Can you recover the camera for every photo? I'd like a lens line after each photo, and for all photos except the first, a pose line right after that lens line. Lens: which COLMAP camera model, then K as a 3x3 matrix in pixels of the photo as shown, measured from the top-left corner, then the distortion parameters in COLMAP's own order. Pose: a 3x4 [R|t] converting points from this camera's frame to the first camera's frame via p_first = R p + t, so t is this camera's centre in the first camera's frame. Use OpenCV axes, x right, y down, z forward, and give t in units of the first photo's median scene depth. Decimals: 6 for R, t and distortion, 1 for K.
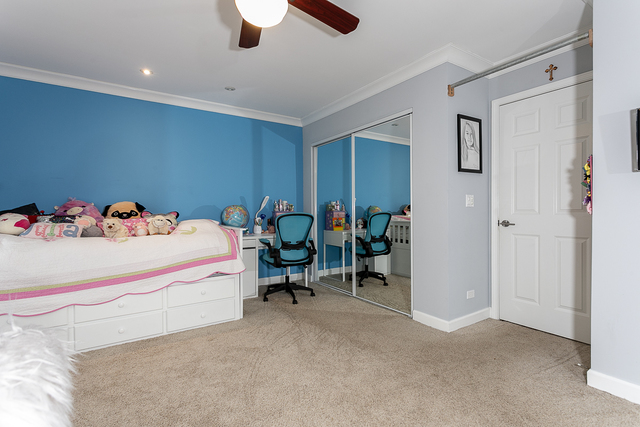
lens RADIAL K [[308.3, 0, 320.0], [0, 308.3, 213.5], [0, 0, 1]] dist [0.000014, 0.000378]
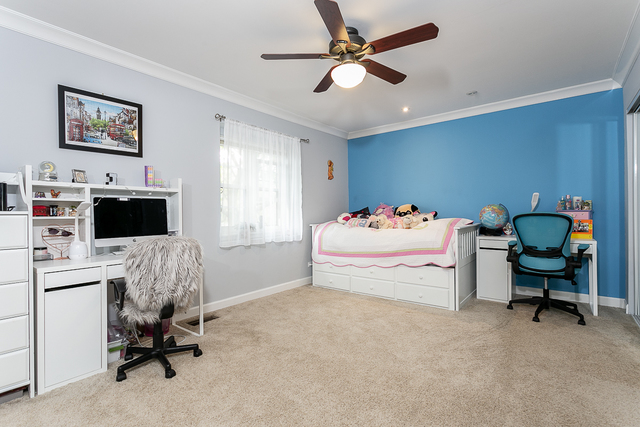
lens RADIAL K [[318.6, 0, 320.0], [0, 318.6, 213.5], [0, 0, 1]] dist [-0.002818, 0.001341]
pose [[0.291583, 0.004007, -0.956537, 0.678724], [0.001436, 0.999988, 0.004627, -0.004888], [0.956544, -0.002723, 0.291574, 0.225350]]
